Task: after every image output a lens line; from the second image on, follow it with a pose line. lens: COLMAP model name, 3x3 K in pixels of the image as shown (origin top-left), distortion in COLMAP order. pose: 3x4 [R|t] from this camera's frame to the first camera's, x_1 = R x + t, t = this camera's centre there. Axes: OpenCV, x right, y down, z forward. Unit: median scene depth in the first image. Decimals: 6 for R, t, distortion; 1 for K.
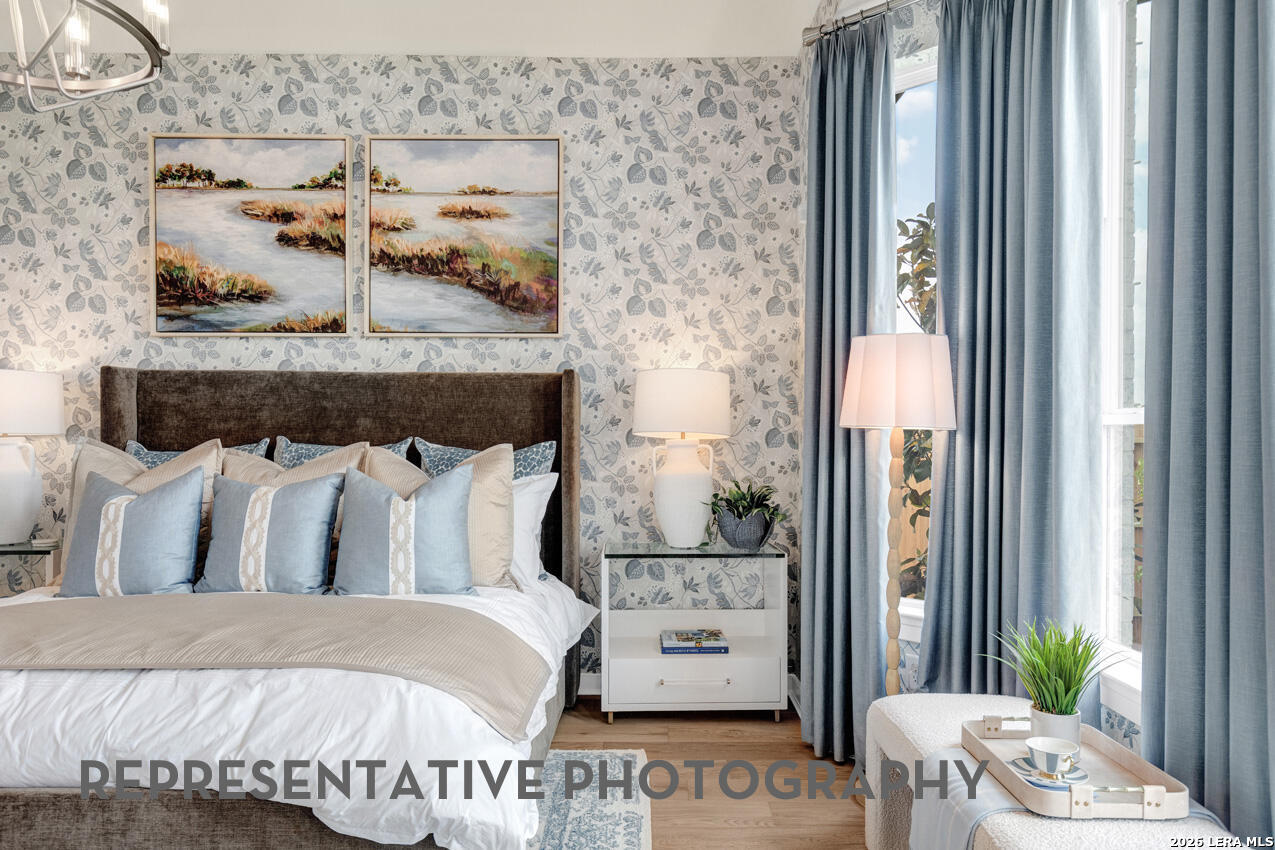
lens RADIAL K [[855.9, 0, 637.3], [0, 855.9, 428.5], [0, 0, 1]] dist [0.010868, 0.000191]
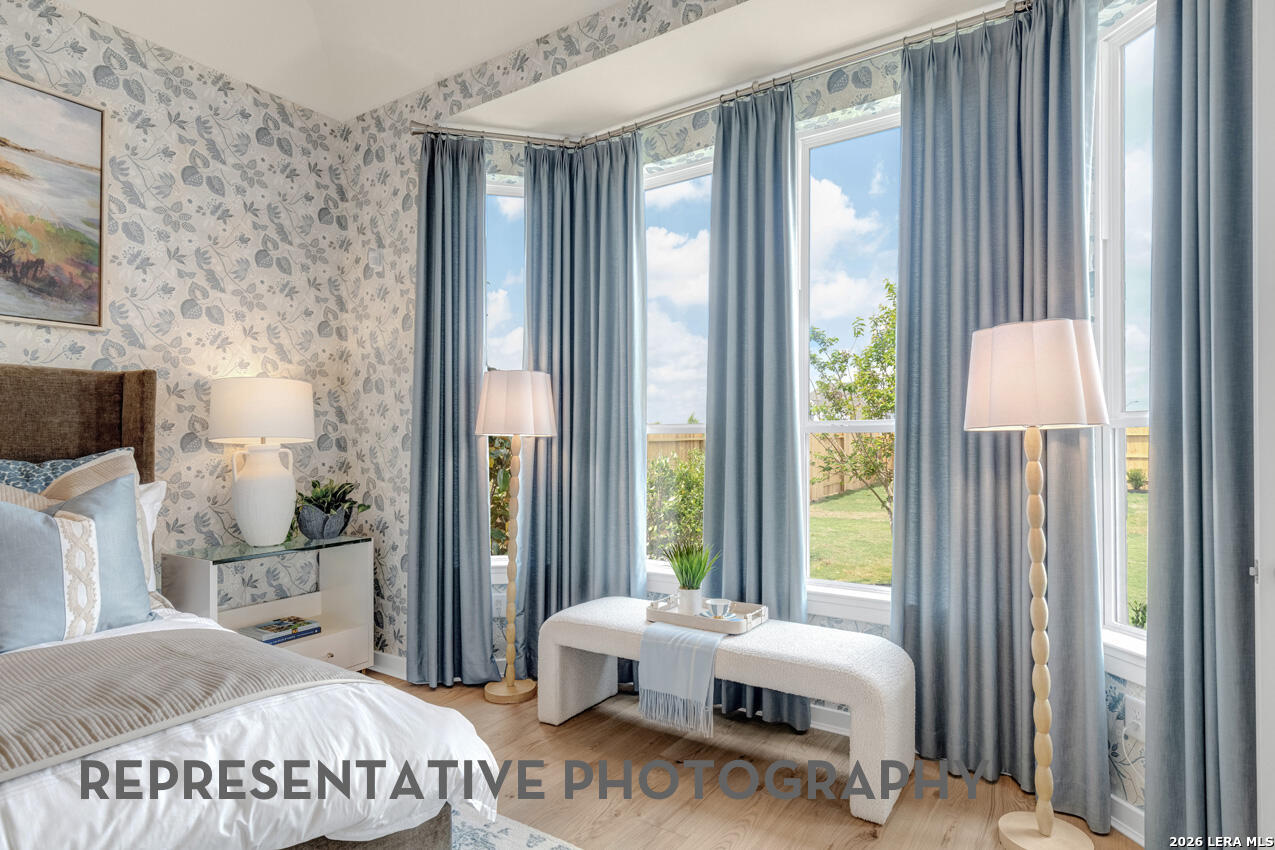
lens RADIAL K [[680.6, 0, 637.1], [0, 680.6, 429.7], [0, 0, 1]] dist [0.001892, 0.001885]
pose [[0.541943, 0.010620, 0.840348, -0.384785], [-0.004585, 0.999943, -0.009681, 0.000704], [-0.840403, 0.001393, 0.541961, 0.142083]]
